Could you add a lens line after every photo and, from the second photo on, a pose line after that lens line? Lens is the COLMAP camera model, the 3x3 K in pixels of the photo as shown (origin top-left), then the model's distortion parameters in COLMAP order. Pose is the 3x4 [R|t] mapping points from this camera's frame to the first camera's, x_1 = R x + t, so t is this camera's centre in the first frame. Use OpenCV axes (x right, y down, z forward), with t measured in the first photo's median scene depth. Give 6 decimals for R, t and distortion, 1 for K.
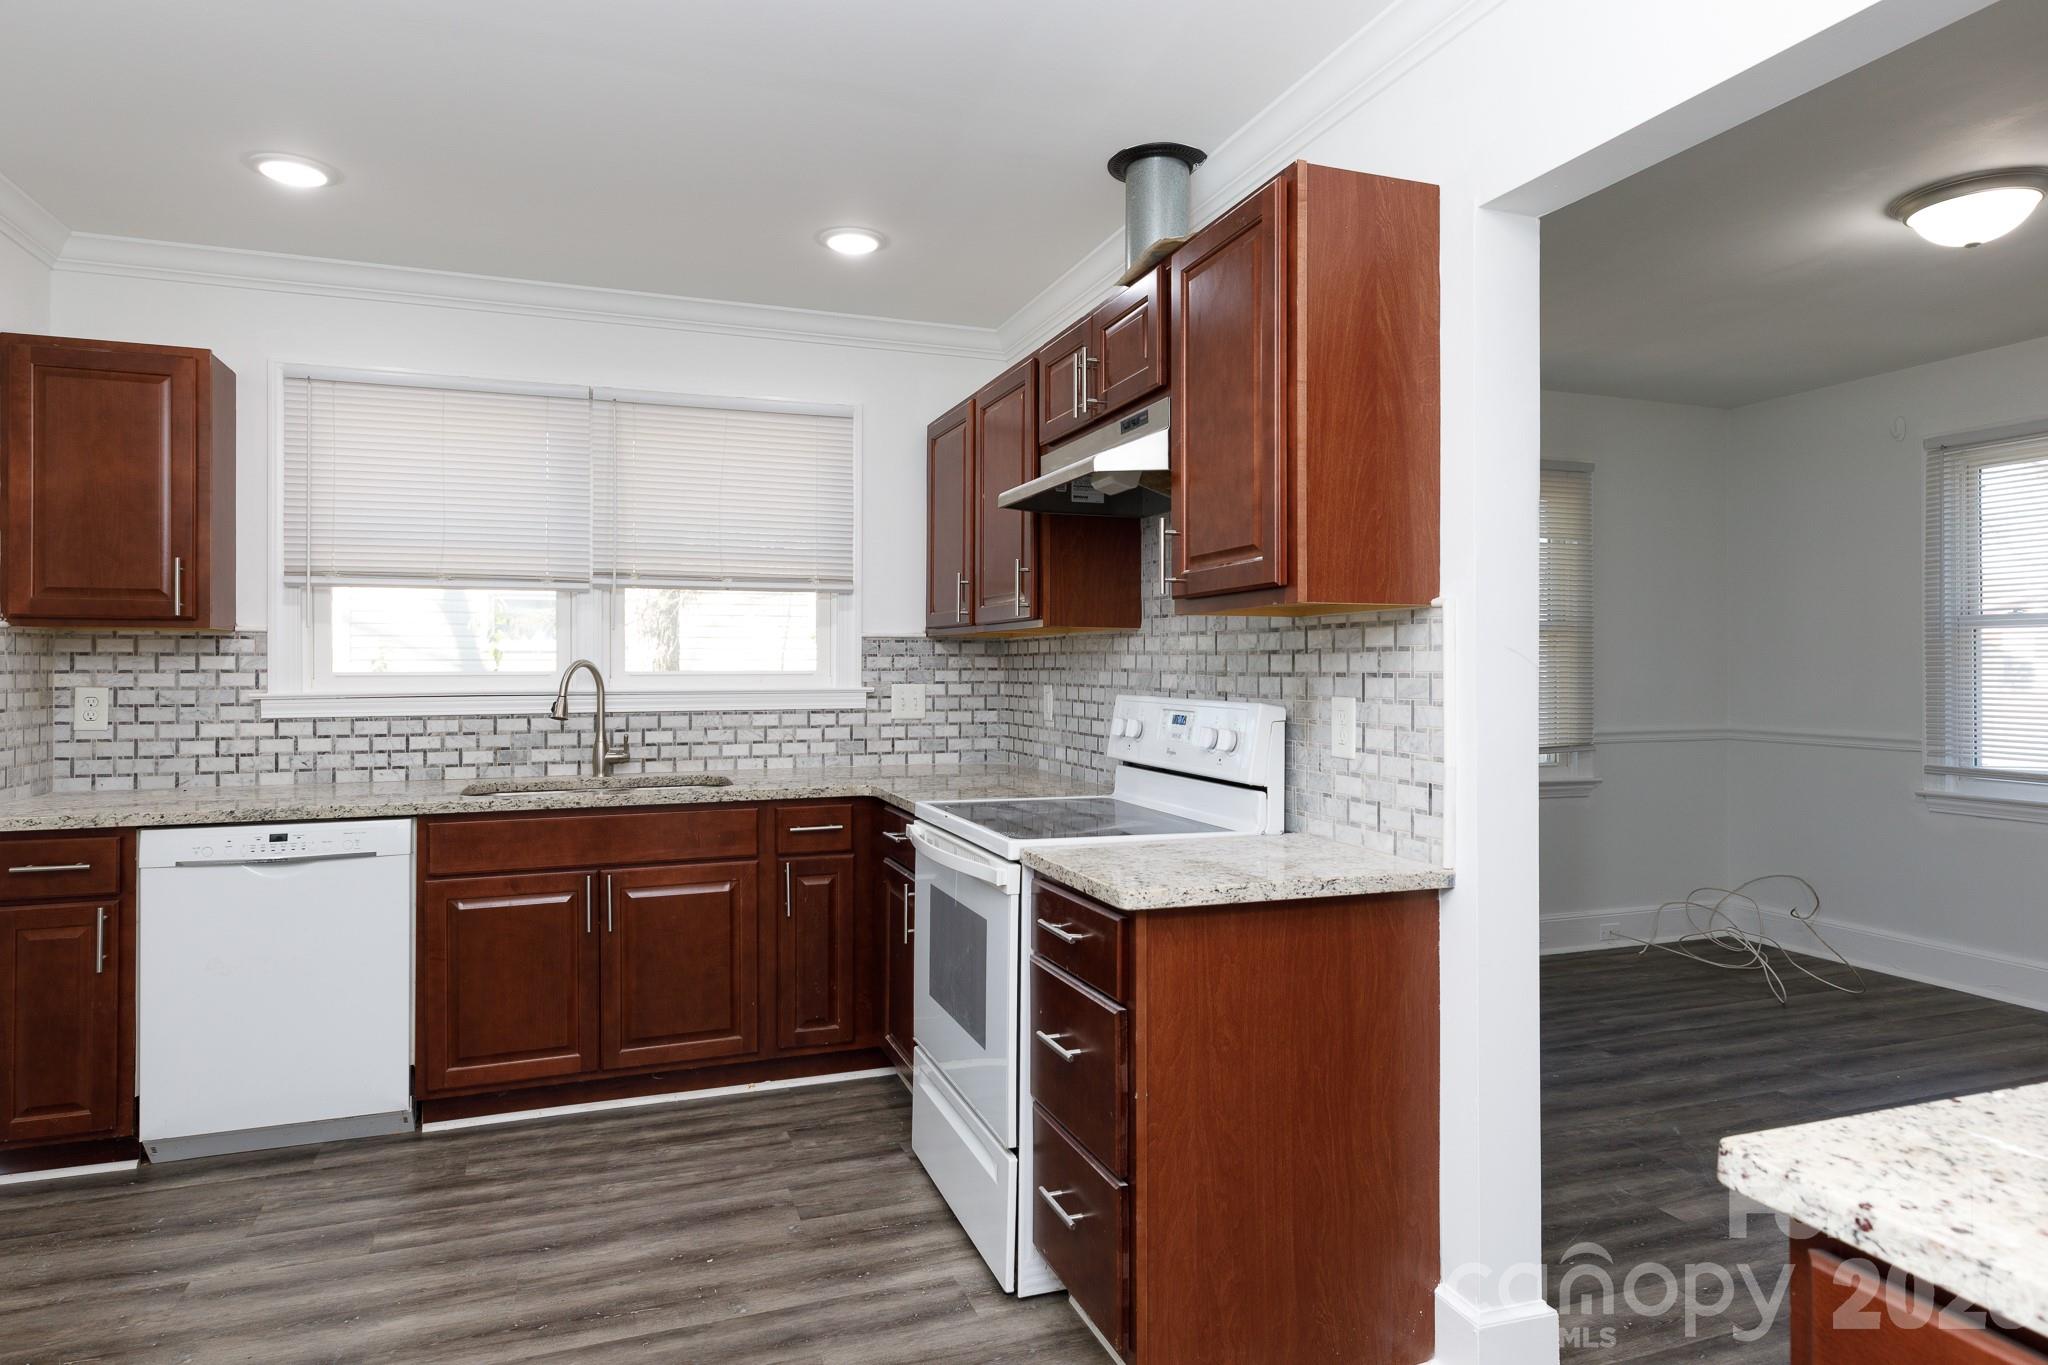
lens RADIAL K [[1190.1, 0, 1025.7], [0, 1190.1, 662.7], [0, 0, 1]] dist [0.023306, -0.001998]
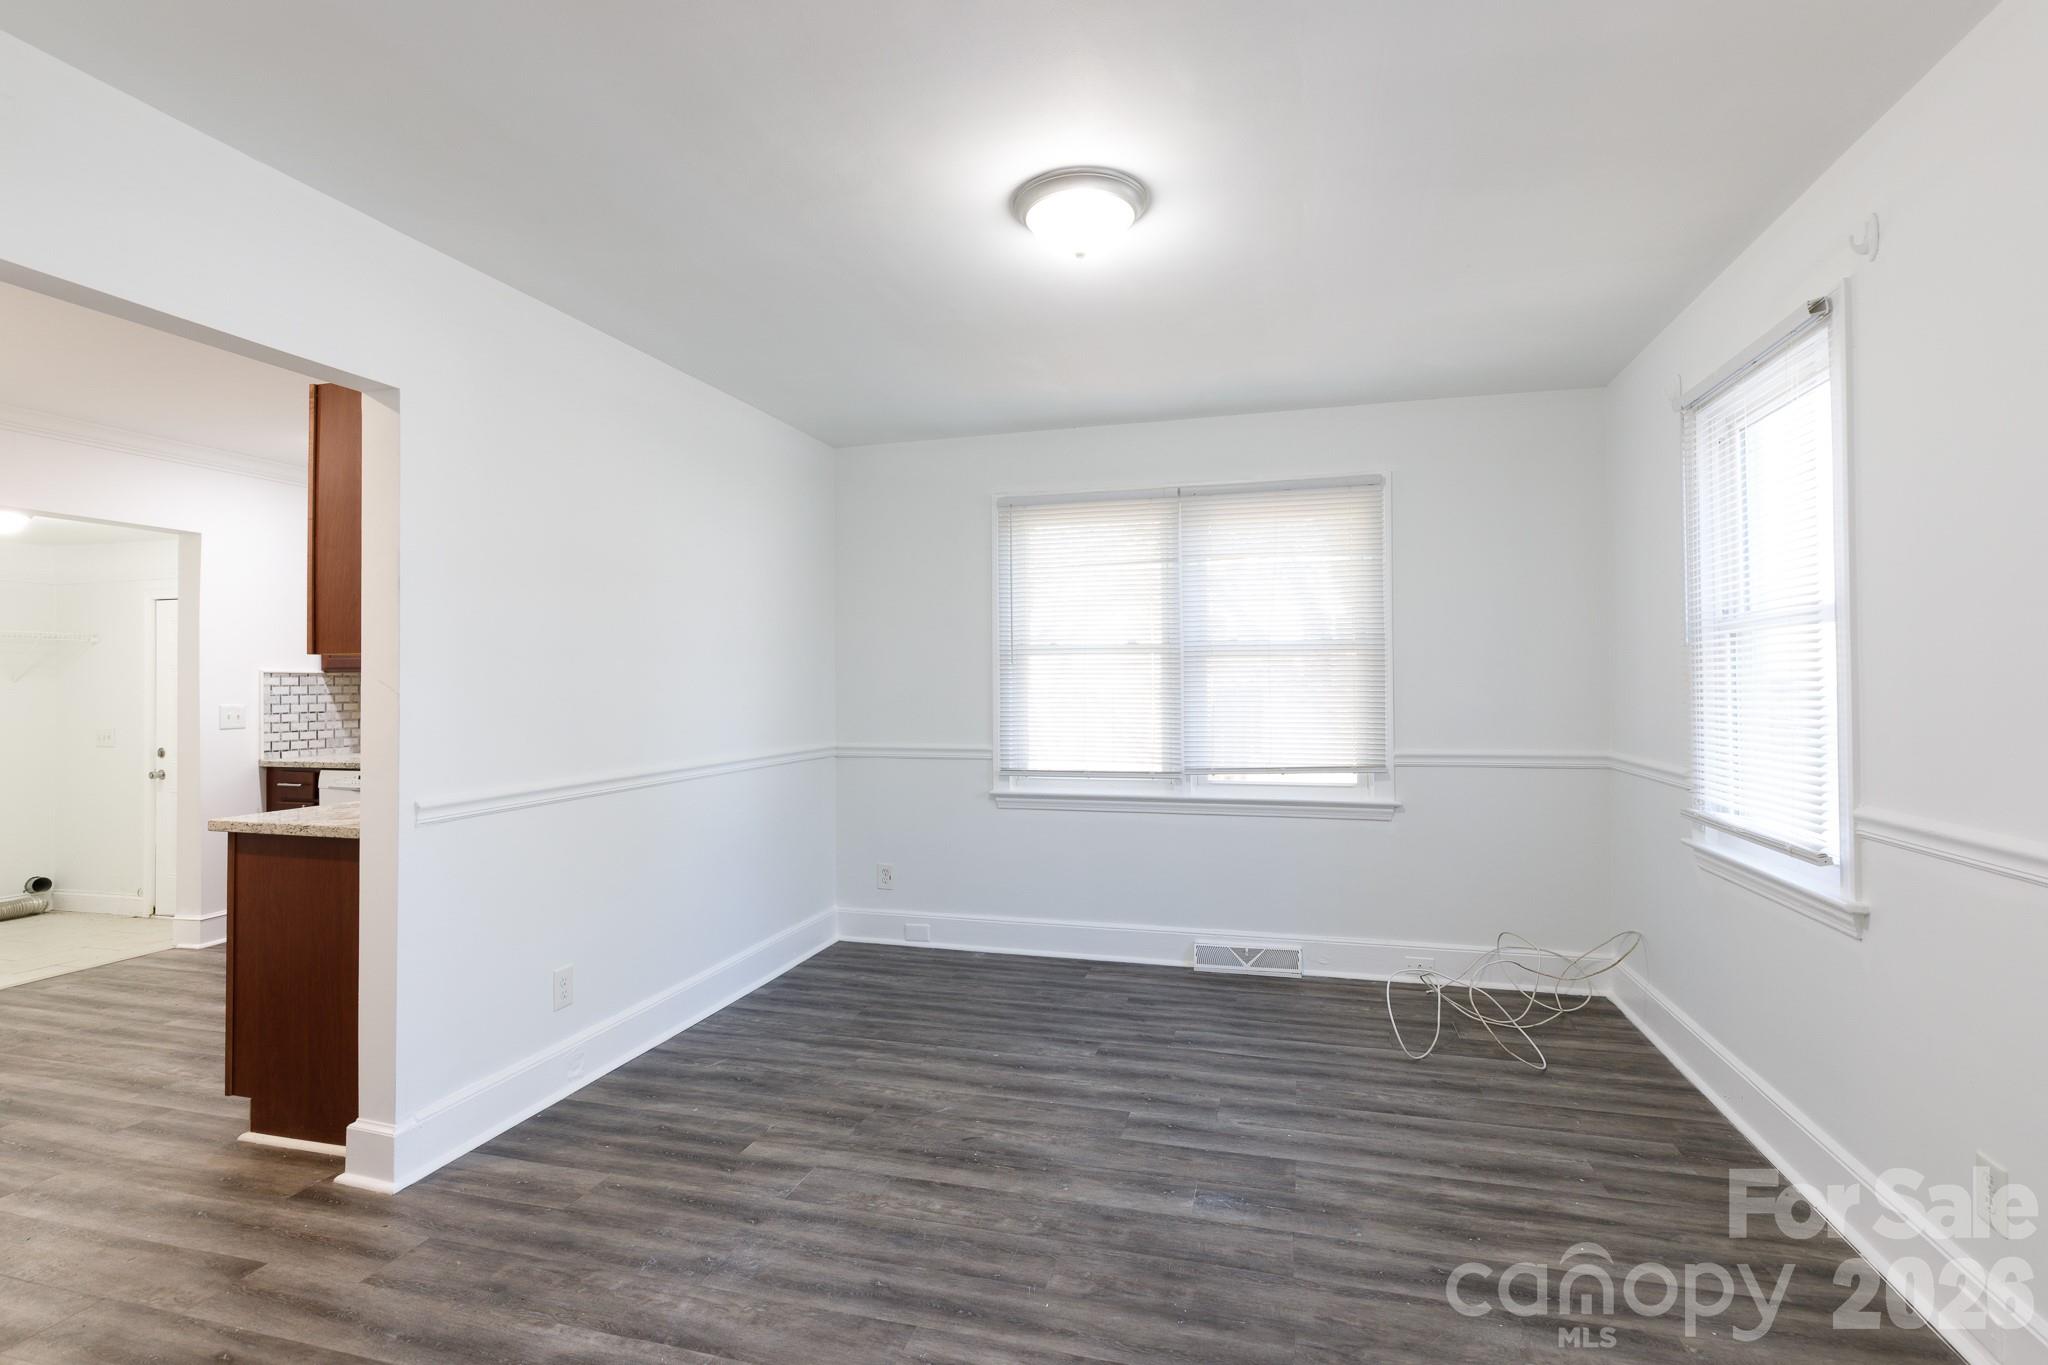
lens RADIAL K [[975.0, 0, 1013.4], [0, 975.0, 673.8], [0, 0, 1]] dist [0.016965, -0.000349]
pose [[0.796423, -0.024027, -0.604263, 1.169595], [0.009132, 0.999574, -0.027709, 0.030311], [0.604671, 0.016550, 0.796303, 0.356971]]
